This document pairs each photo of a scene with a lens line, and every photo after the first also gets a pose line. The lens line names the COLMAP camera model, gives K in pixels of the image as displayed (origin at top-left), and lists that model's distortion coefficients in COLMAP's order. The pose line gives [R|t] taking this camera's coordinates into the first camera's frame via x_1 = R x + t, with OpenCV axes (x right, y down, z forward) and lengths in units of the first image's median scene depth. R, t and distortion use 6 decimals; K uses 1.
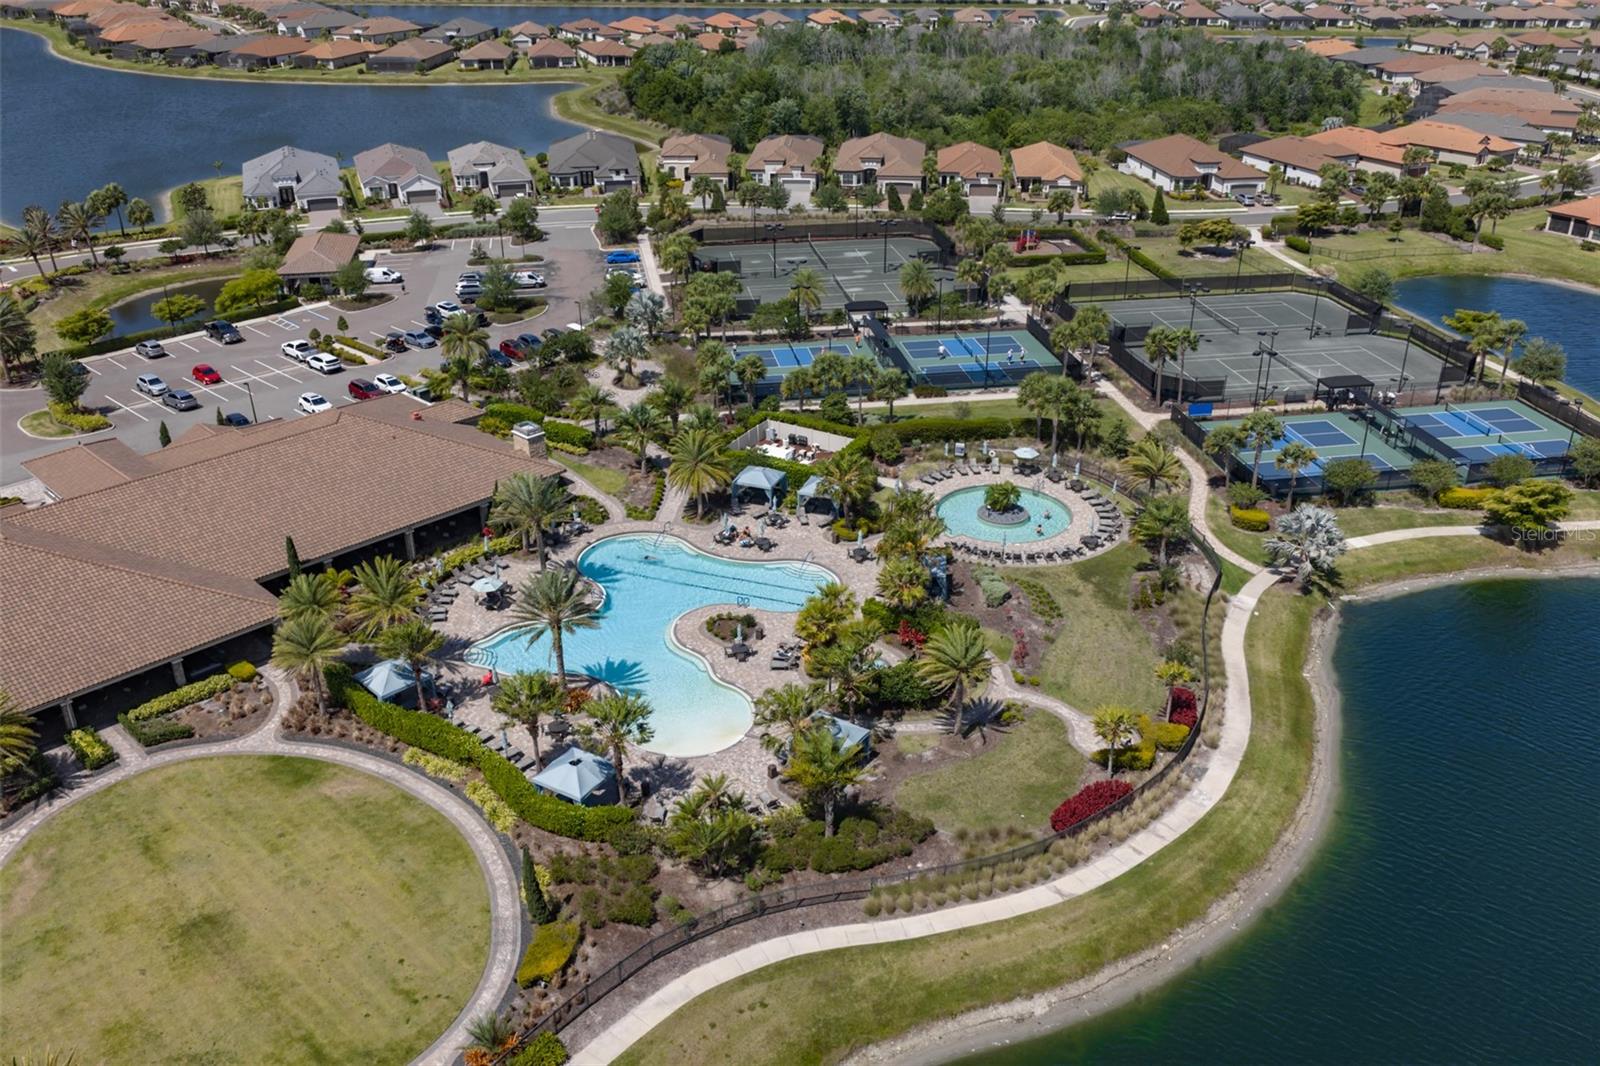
lens RADIAL K [[1319.6, 0, 804.0], [0, 1319.6, 541.3], [0, 0, 1]] dist [0.022483, -0.040513]
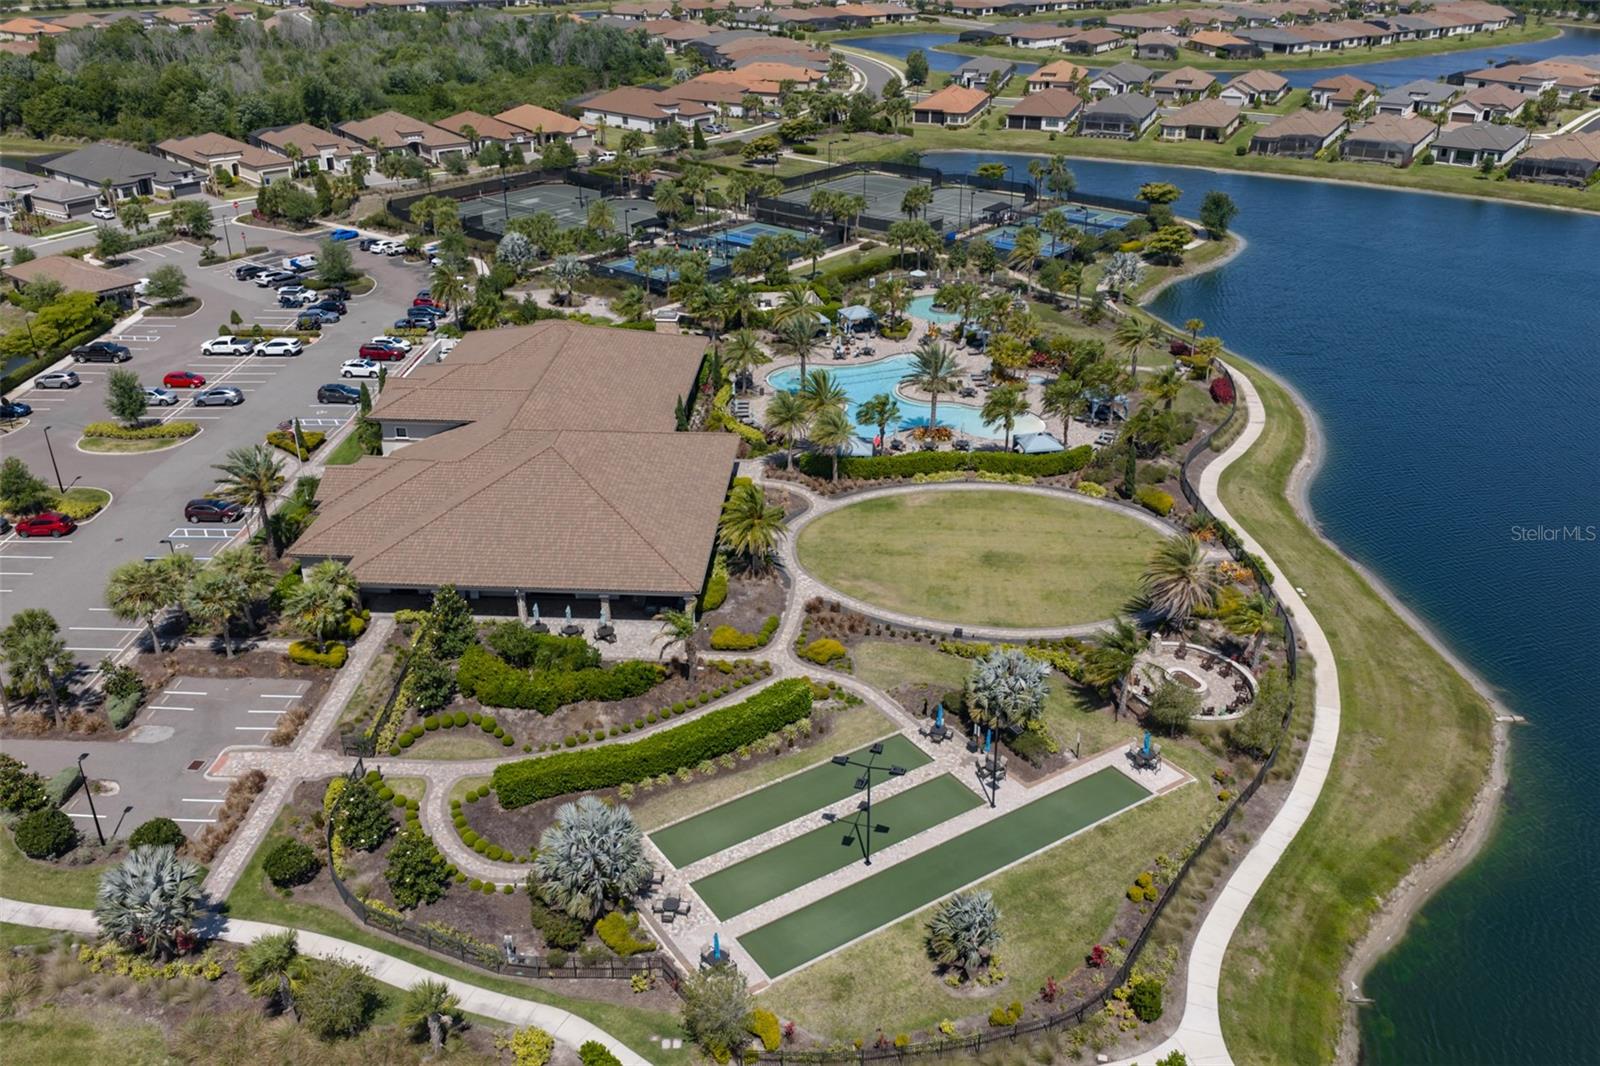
lens RADIAL K [[1319.6, 0, 804.0], [0, 1319.6, 541.3], [0, 0, 1]] dist [0.022483, -0.040513]
pose [[0.747025, -0.296626, 0.594951, -0.465178], [0.295086, 0.949894, 0.103078, 0.015409], [-0.595716, 0.098561, 0.797125, -0.036469]]
